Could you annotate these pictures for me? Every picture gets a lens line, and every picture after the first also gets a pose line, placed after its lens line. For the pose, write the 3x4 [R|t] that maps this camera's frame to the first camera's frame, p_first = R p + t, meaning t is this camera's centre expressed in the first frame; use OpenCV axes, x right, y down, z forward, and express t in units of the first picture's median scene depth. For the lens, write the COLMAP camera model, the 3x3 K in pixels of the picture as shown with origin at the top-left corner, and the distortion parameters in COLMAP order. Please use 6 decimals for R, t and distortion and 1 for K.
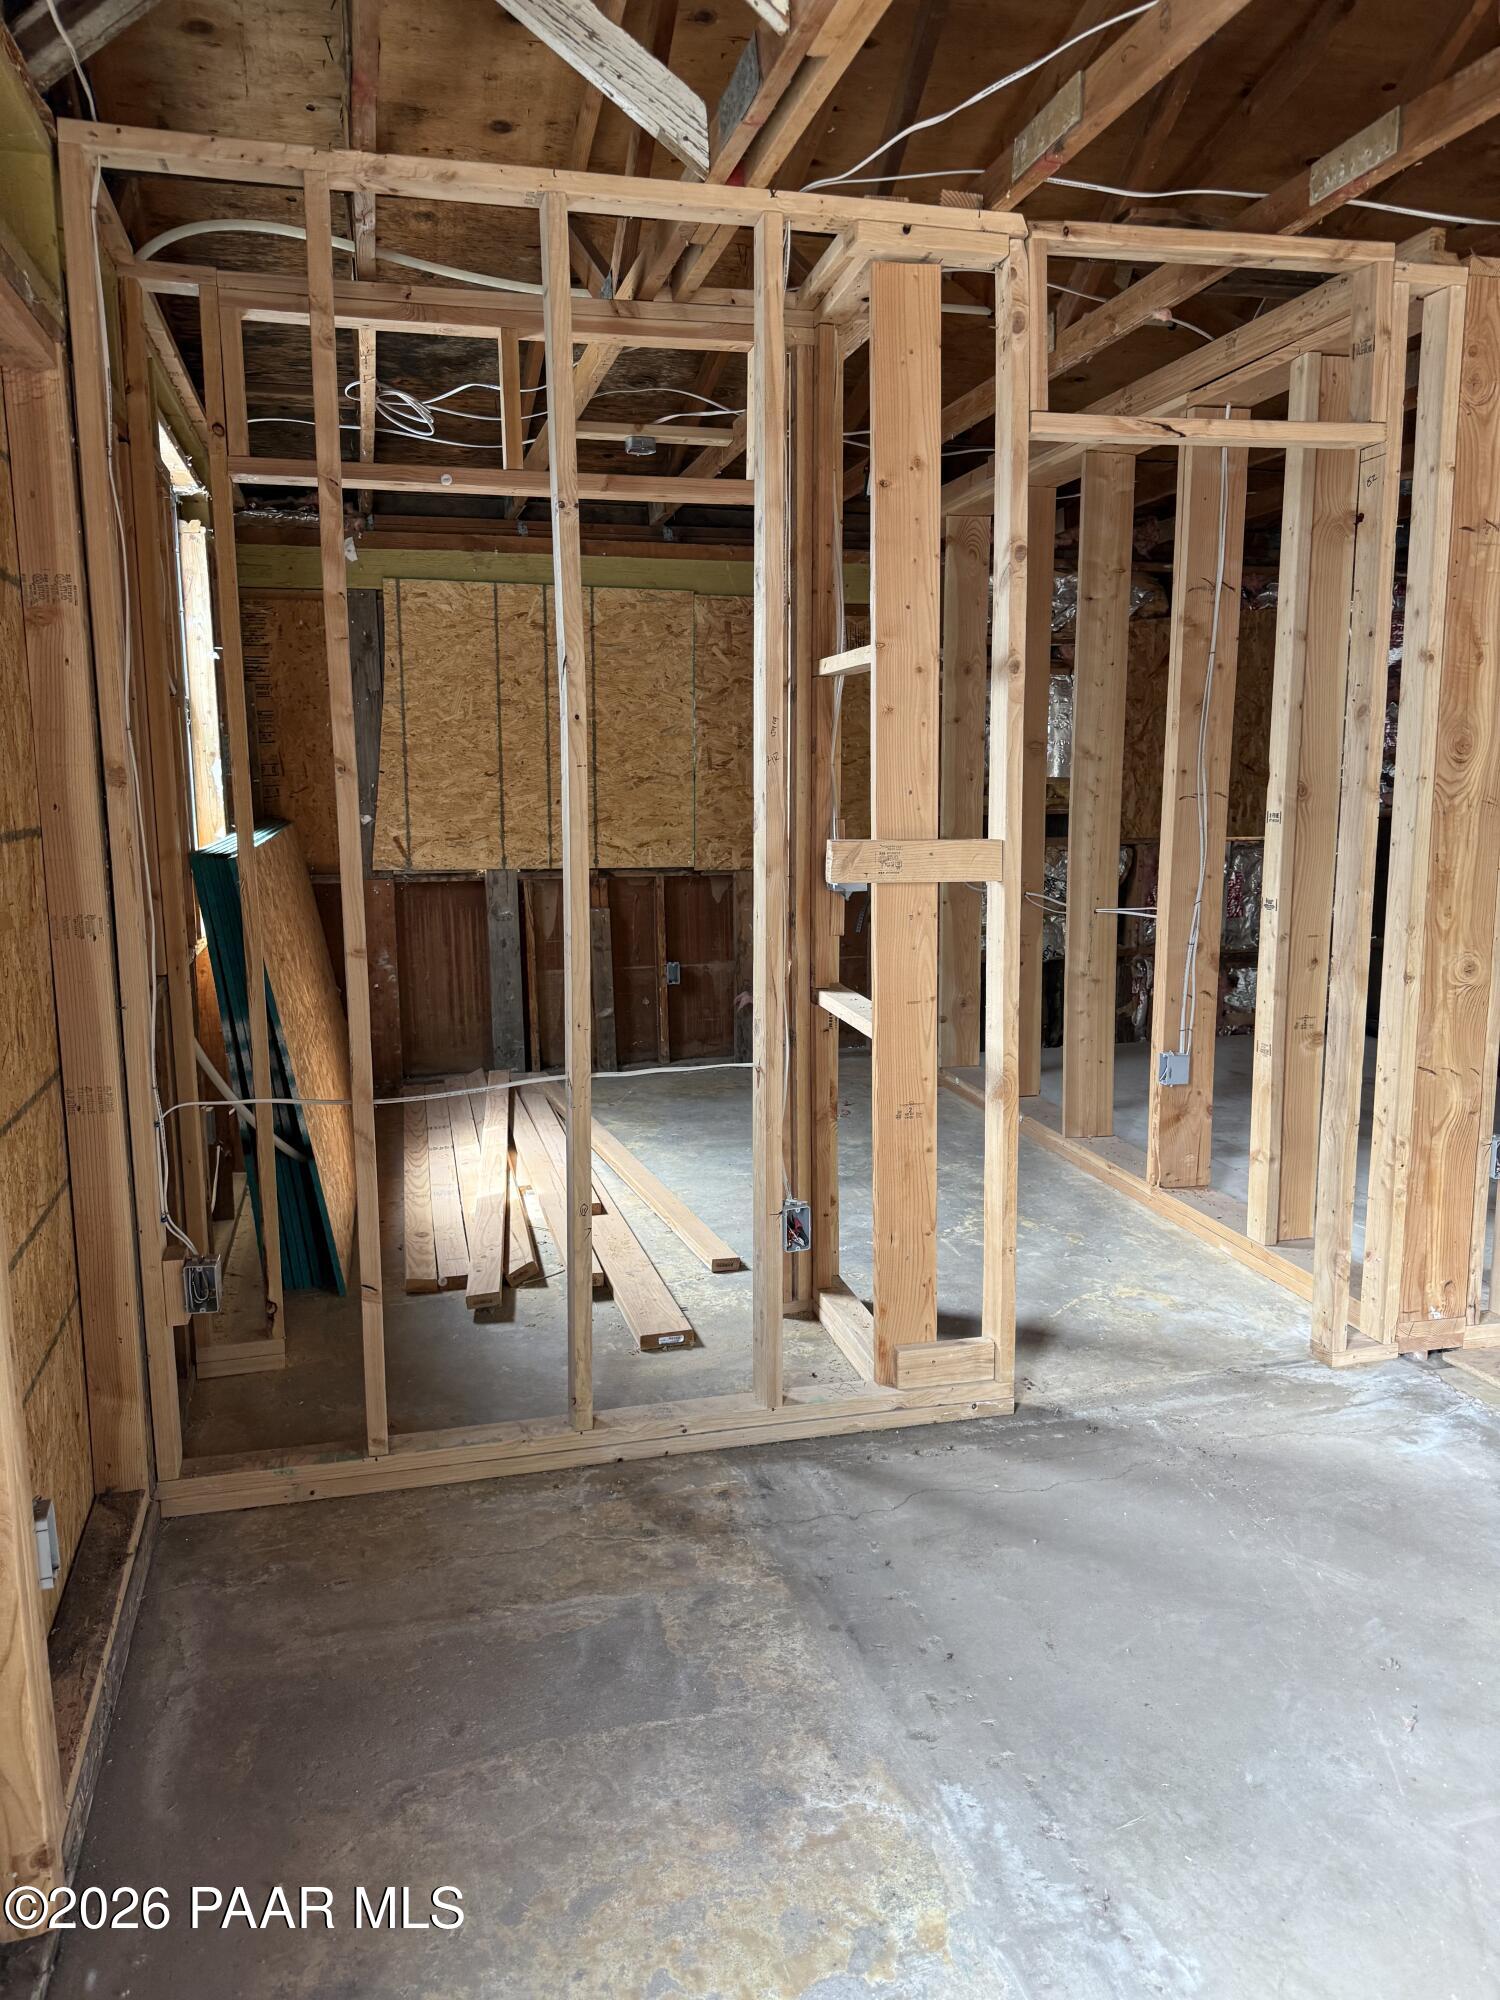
lens RADIAL K [[1419.4, 0, 751.0], [0, 1419.4, 986.4], [0, 0, 1]] dist [0.041105, -0.048409]
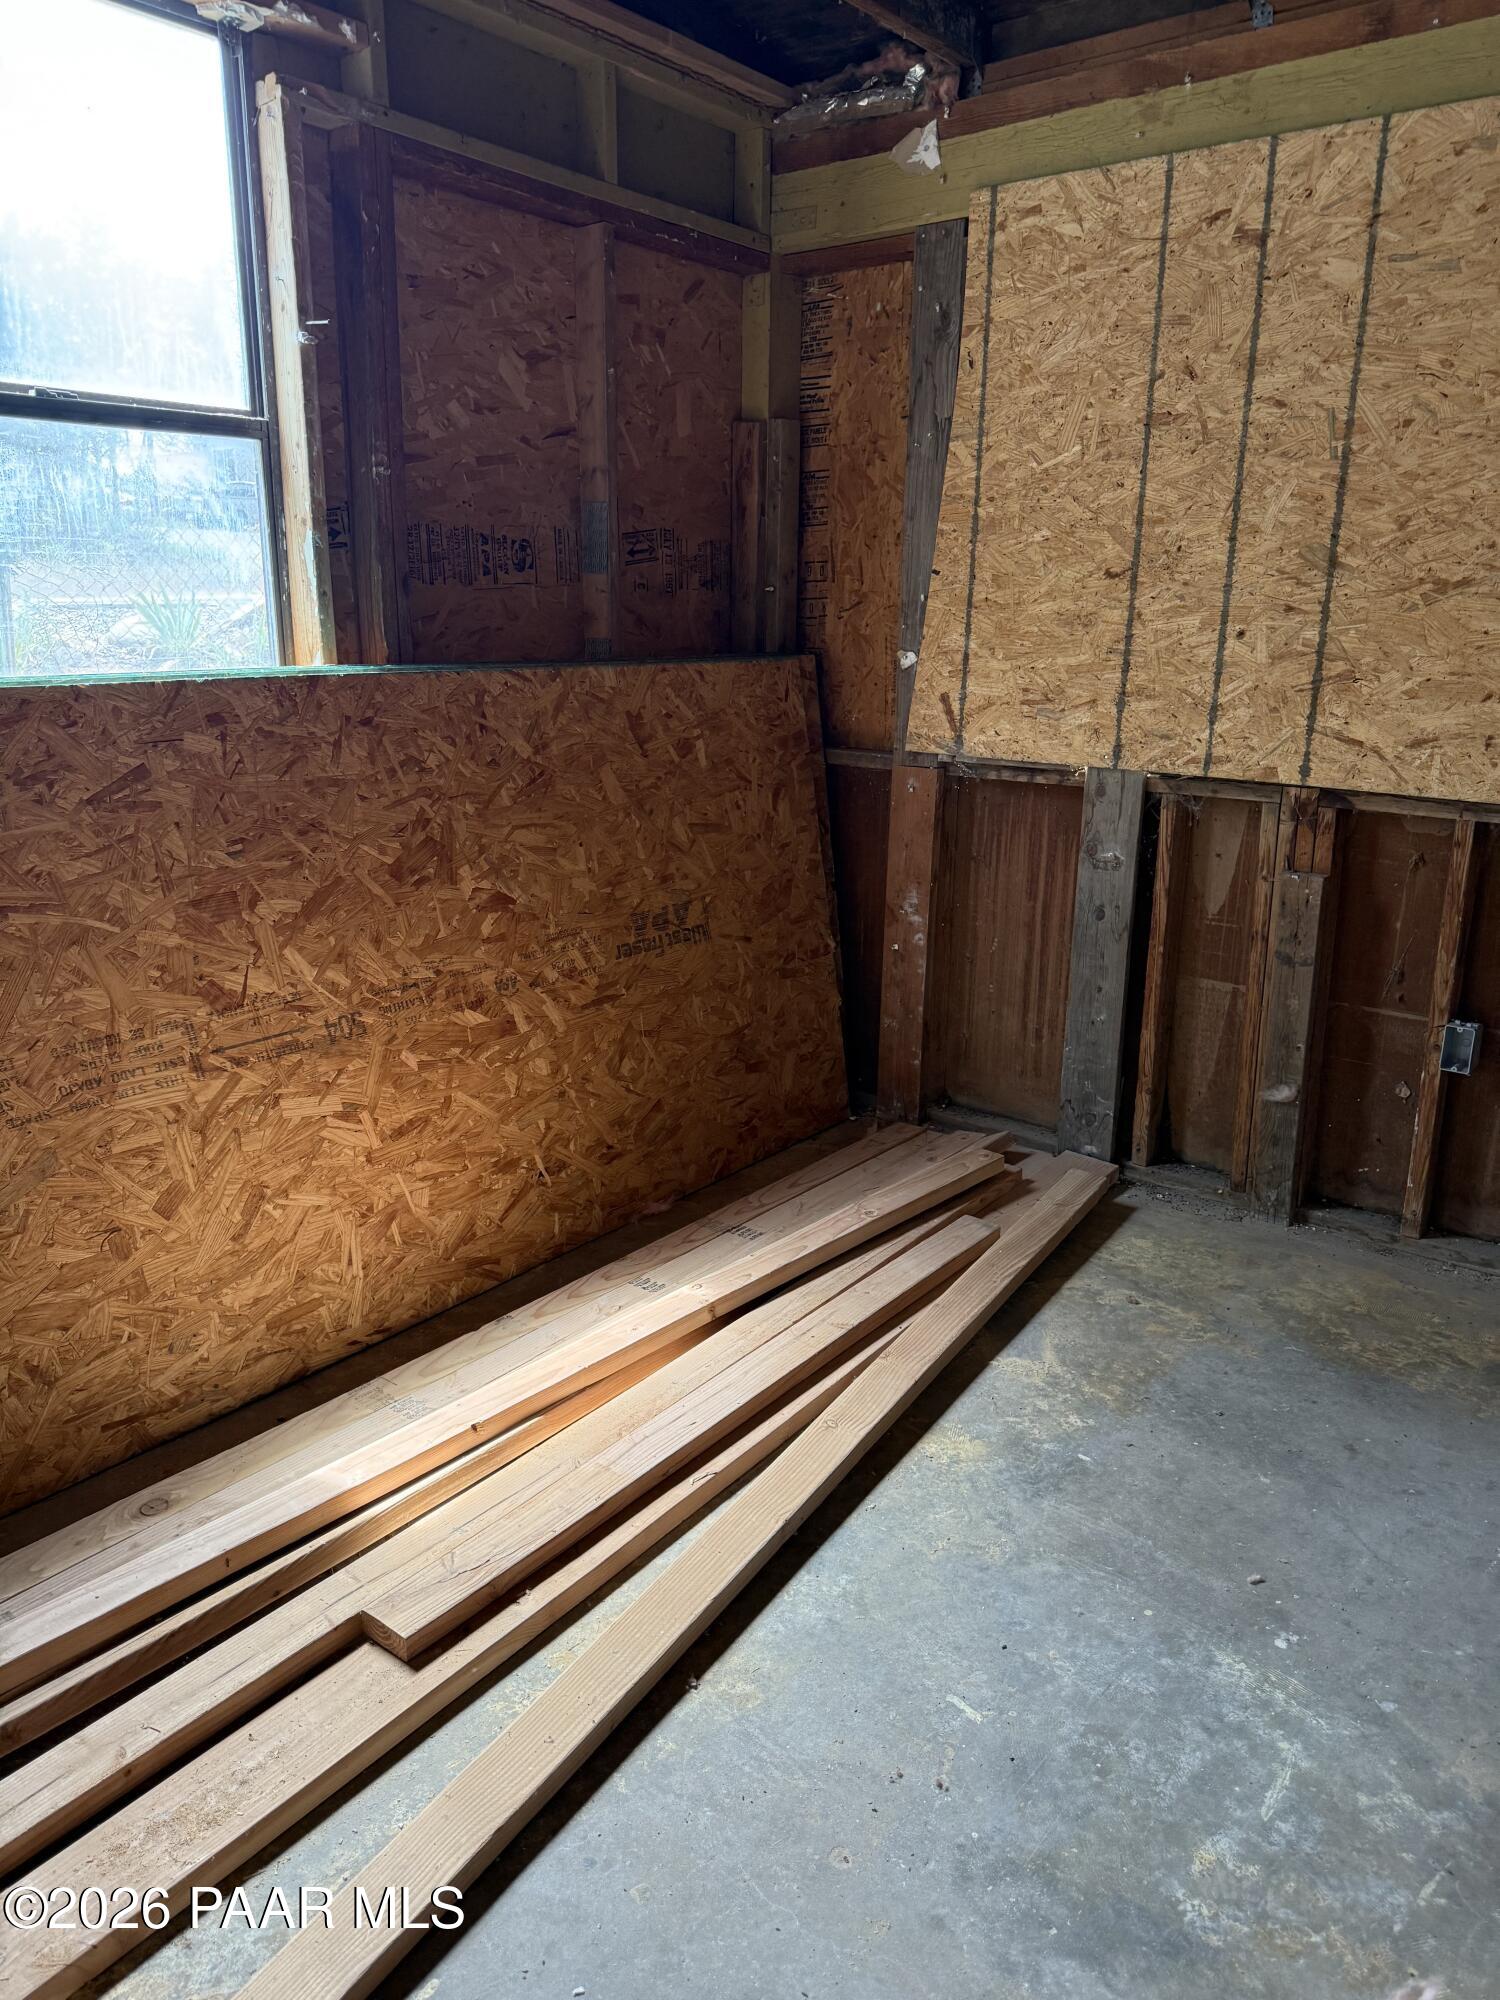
lens RADIAL K [[1419.4, 0, 734.4], [0, 1419.4, 988.5], [0, 0, 1]] dist [0.041105, -0.048409]
pose [[0.593163, 0.218073, -0.774985, 0.156330], [-0.134043, 0.975931, 0.172022, -0.075526], [0.793845, 0.001844, 0.608117, 0.587567]]
